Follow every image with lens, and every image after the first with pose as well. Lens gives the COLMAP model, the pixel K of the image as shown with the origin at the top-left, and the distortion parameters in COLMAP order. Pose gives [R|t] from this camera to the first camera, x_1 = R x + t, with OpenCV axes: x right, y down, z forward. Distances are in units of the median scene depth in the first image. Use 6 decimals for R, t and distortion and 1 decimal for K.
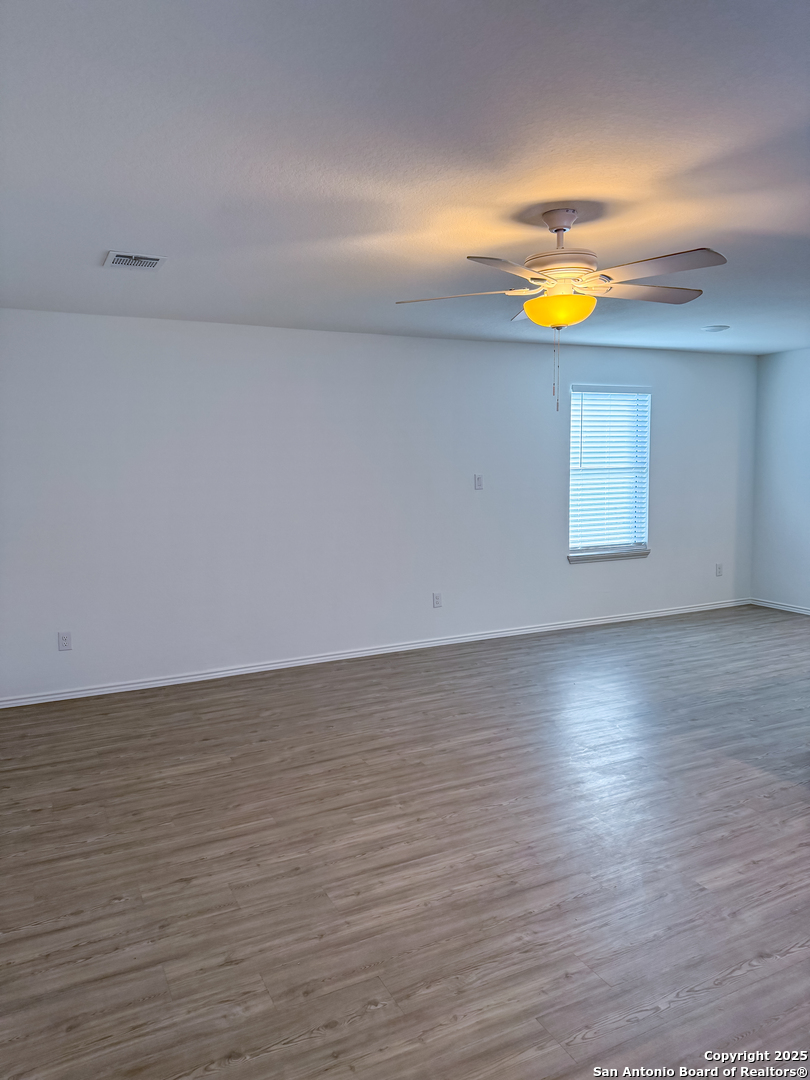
lens RADIAL K [[749.3, 0, 421.1], [0, 749.3, 536.4], [0, 0, 1]] dist [0.043852, -0.043060]
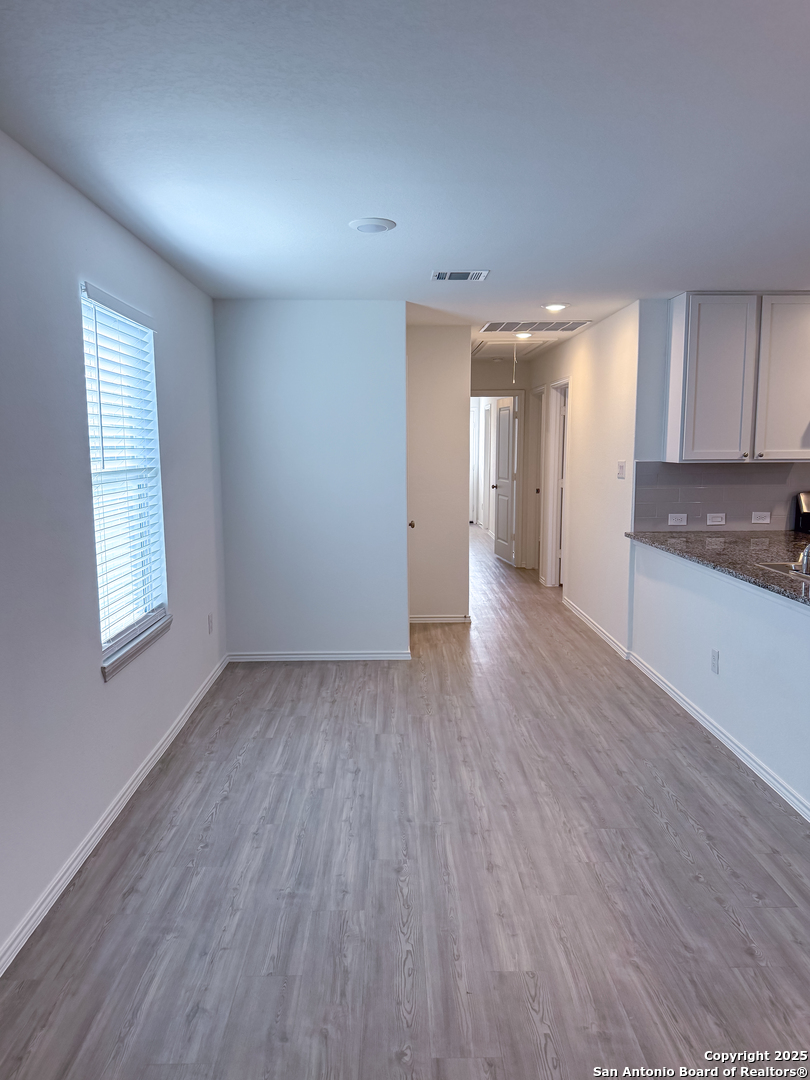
lens RADIAL K [[756.3, 0, 367.4], [0, 756.3, 550.5], [0, 0, 1]] dist [-0.005173, -0.042689]
pose [[0.474845, -0.117856, 0.872142, -0.247889], [0.096332, 0.991998, 0.081604, -0.137960], [-0.874781, 0.045266, 0.482399, 1.346014]]
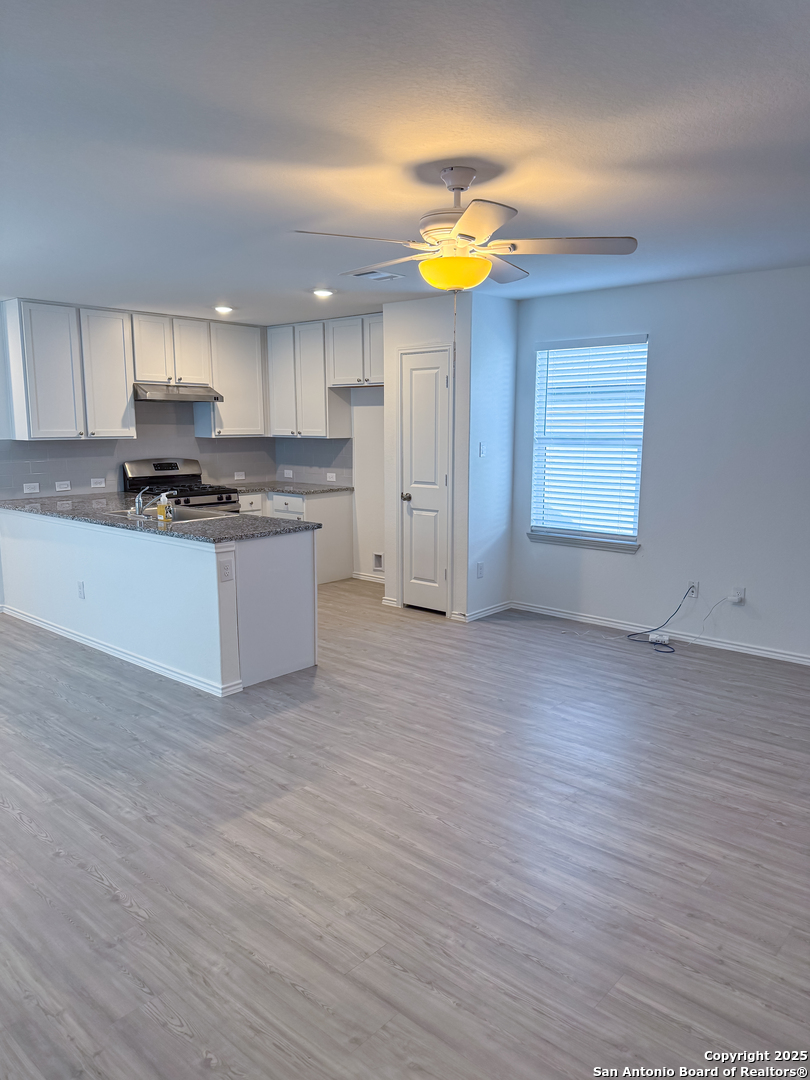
lens RADIAL K [[777.1, 0, 383.0], [0, 777.1, 542.0], [0, 0, 1]] dist [0.102974, -0.089908]
pose [[-0.343169, -0.134696, 0.929566, -0.726942], [0.101608, 0.978533, 0.179302, -0.143646], [-0.933762, 0.155982, -0.322116, 1.374443]]
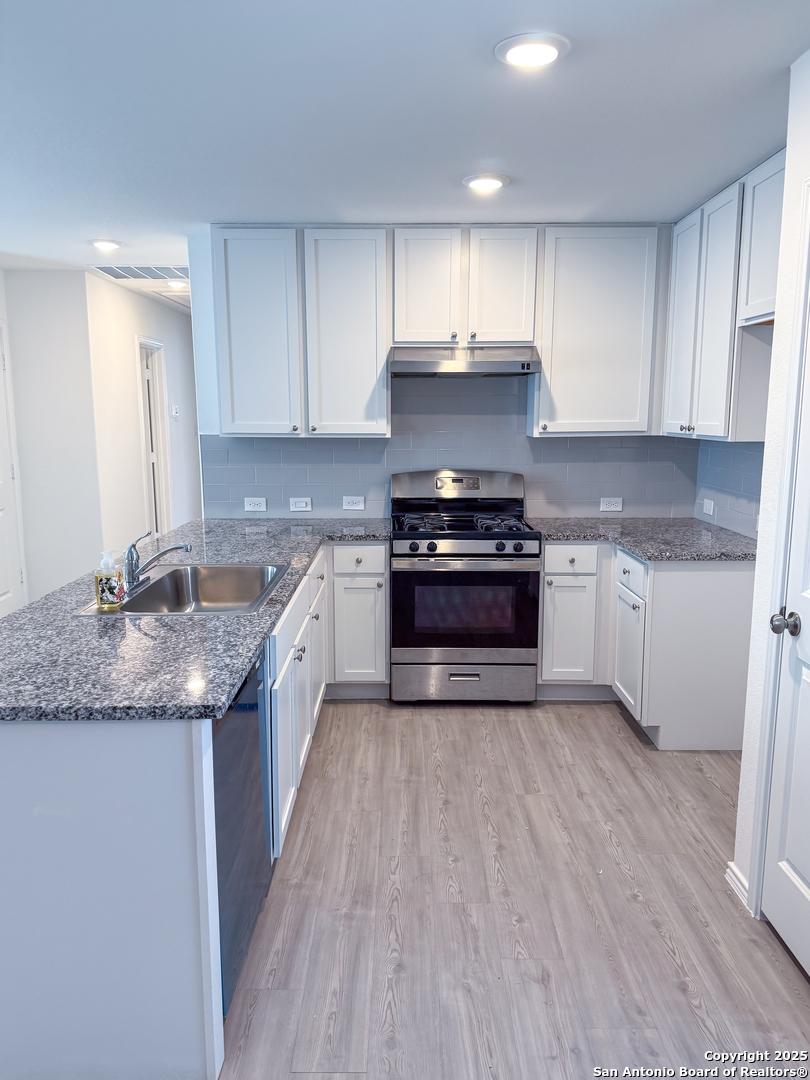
lens RADIAL K [[783.5, 0, 391.0], [0, 783.5, 541.1], [0, 0, 1]] dist [0.131897, -0.214769]
pose [[0.465629, -0.133962, 0.874782, 0.355668], [0.089879, 0.990524, 0.103846, -0.066615], [-0.880404, 0.030271, 0.473257, 0.636787]]
